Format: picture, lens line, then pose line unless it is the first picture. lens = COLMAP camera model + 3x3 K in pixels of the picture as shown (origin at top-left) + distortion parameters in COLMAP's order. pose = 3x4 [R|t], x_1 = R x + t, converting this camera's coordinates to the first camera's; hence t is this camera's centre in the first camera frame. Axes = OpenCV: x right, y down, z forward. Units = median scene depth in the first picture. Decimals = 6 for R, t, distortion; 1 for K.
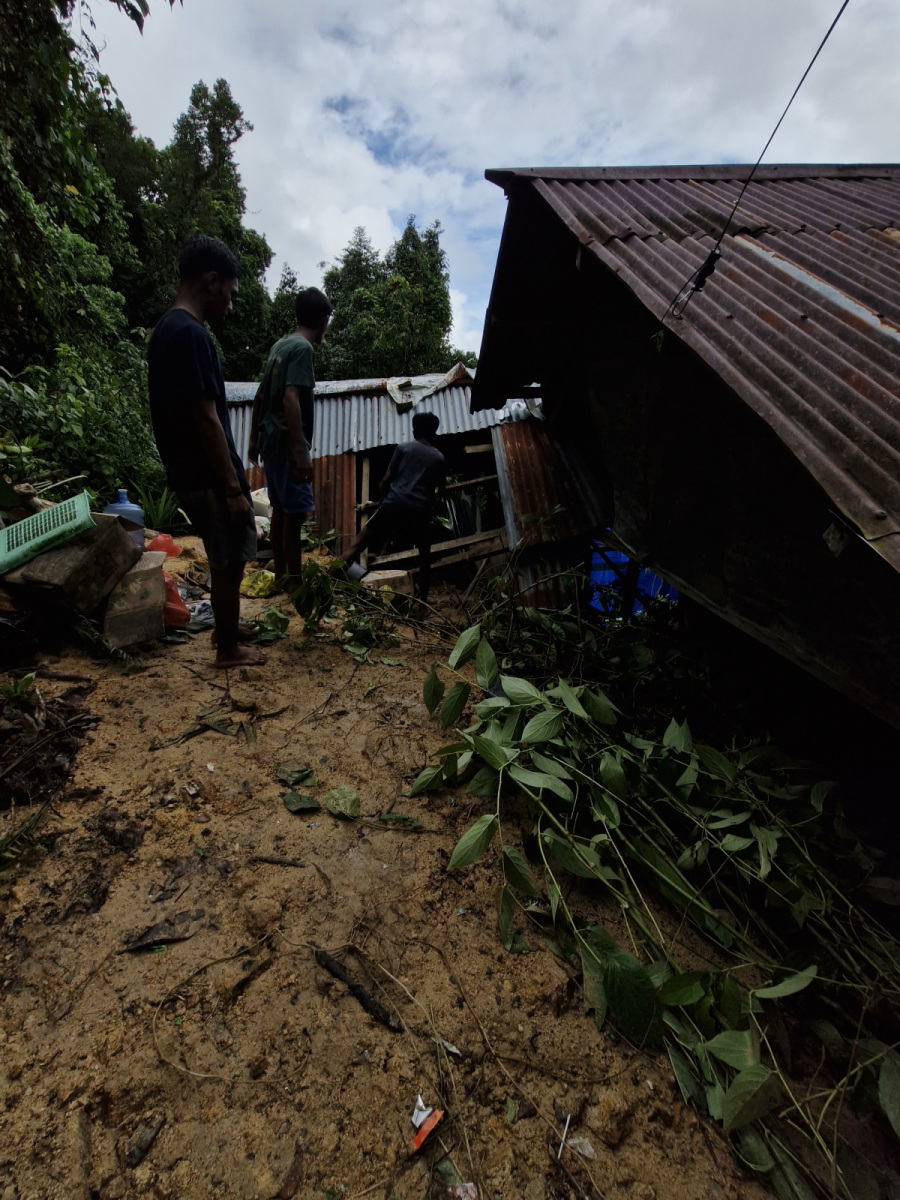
lens RADIAL K [[573.7, 0, 450.0], [0, 573.7, 600.0], [0, 0, 1]] dist [0.002212, -0.000238]
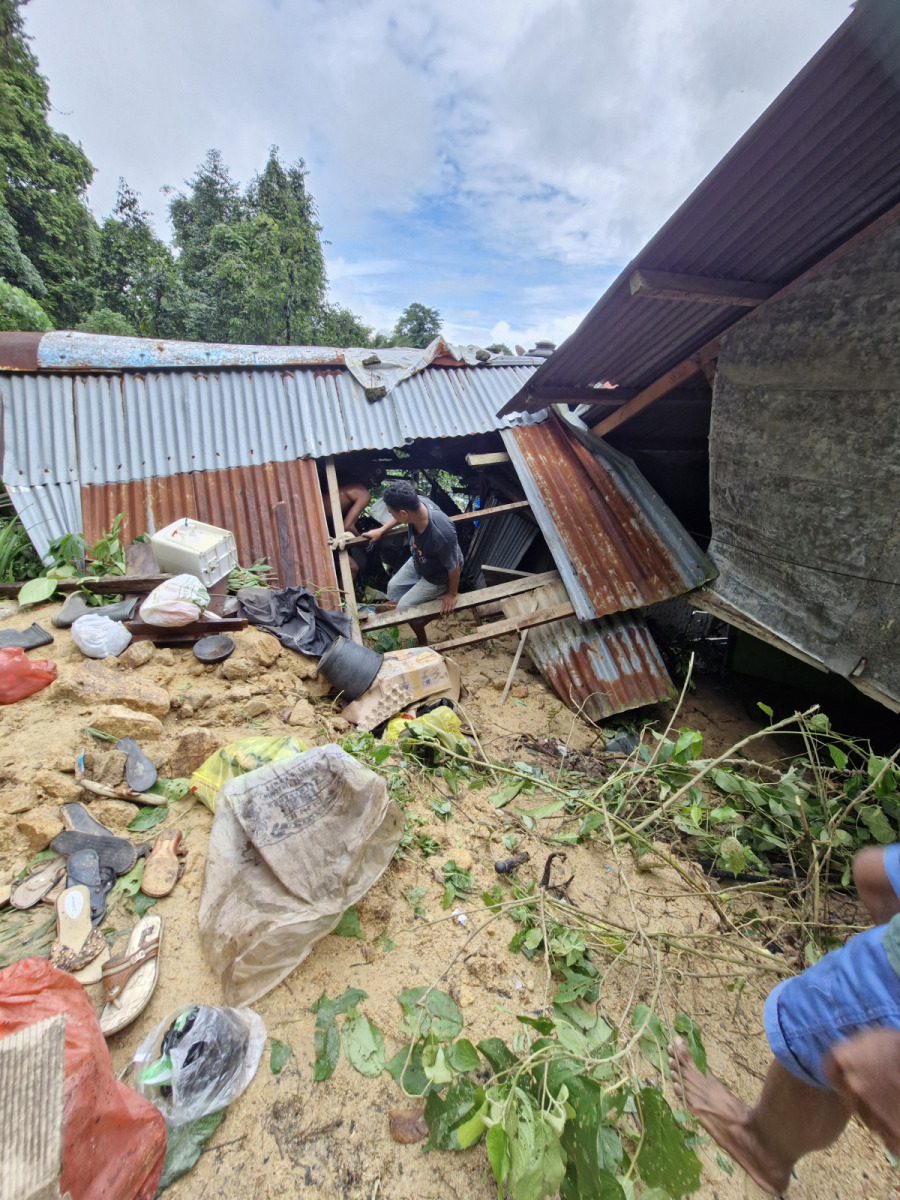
lens RADIAL K [[478.6, 0, 452.6], [0, 478.6, 596.7], [0, 0, 1]] dist [-0.002103, 0.001269]
pose [[0.956755, -0.061707, 0.284276, -0.061245], [0.026341, 0.991605, 0.126592, -0.053546], [-0.289701, -0.113629, 0.950348, 0.125598]]
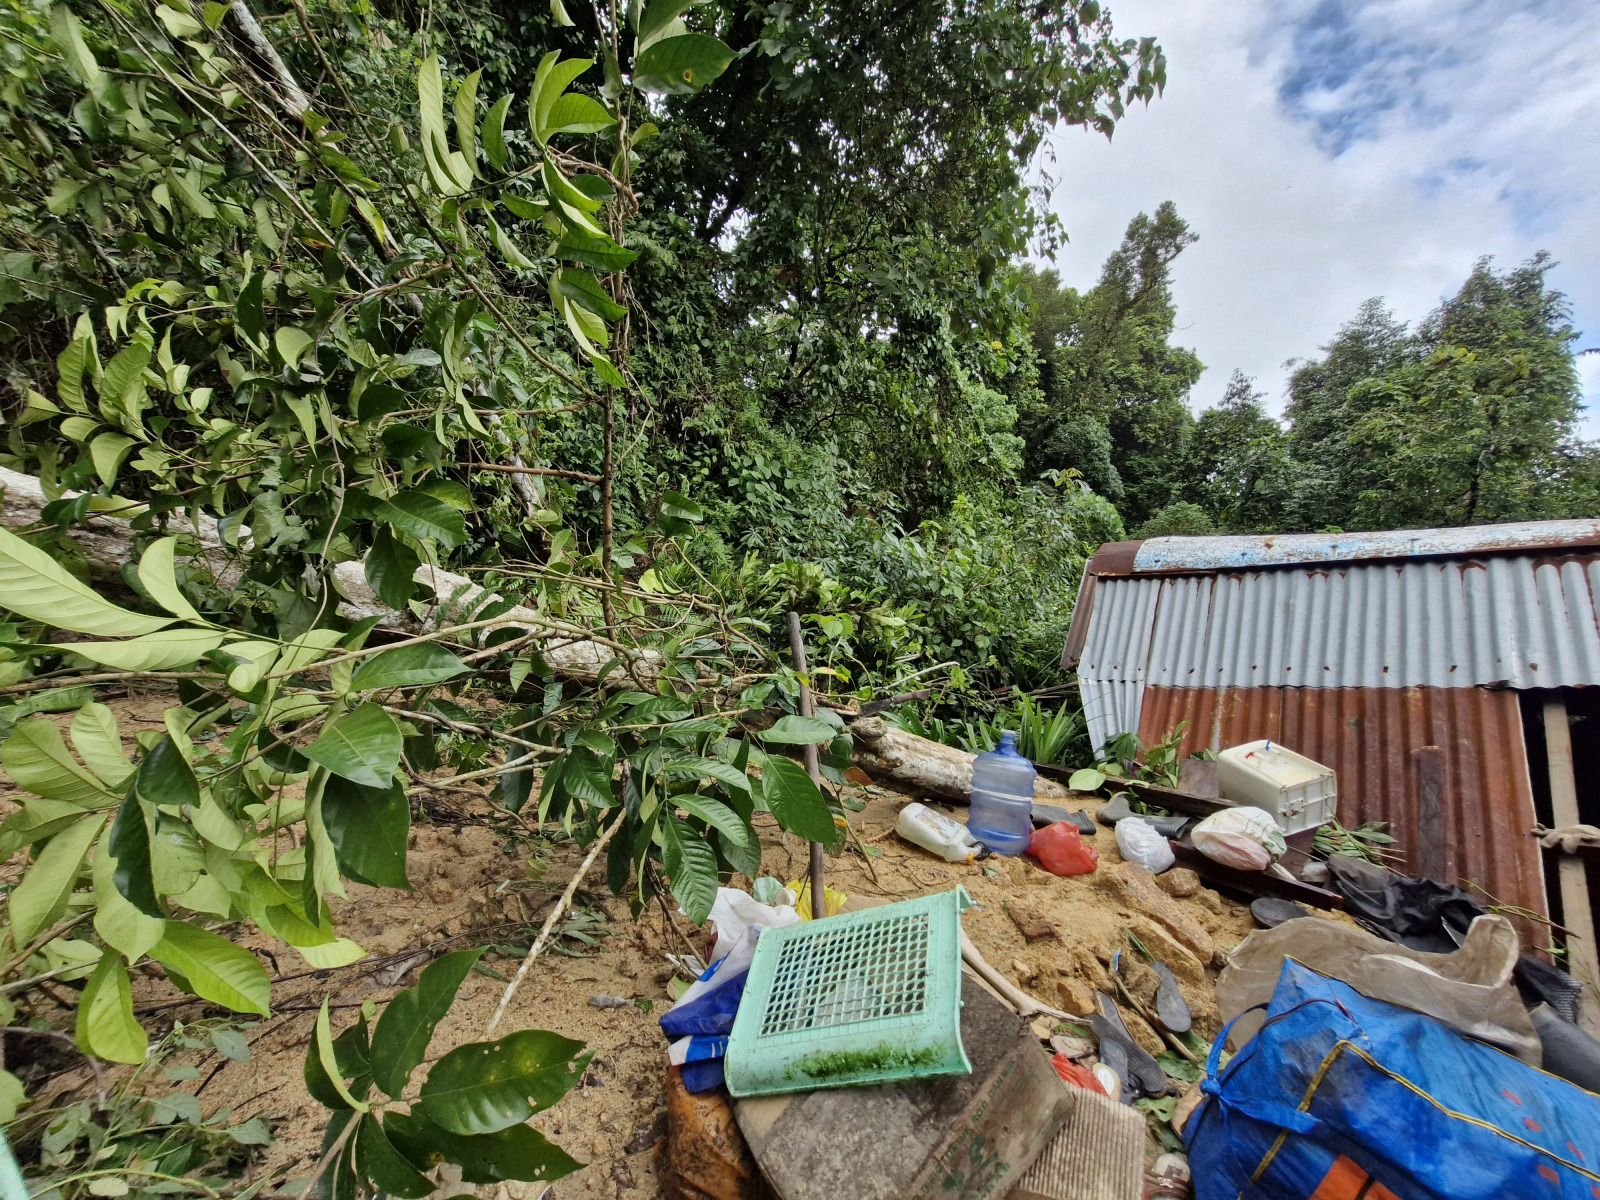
lens RADIAL K [[638.1, 0, 777.6], [0, 638.1, 598.5], [0, 0, 1]] dist [-0.002103, 0.001269]
pose [[0.675461, 0.044915, -0.736026, -0.064667], [-0.215898, 0.966449, -0.139156, -0.046056], [0.705082, 0.252901, 0.662496, 0.091727]]
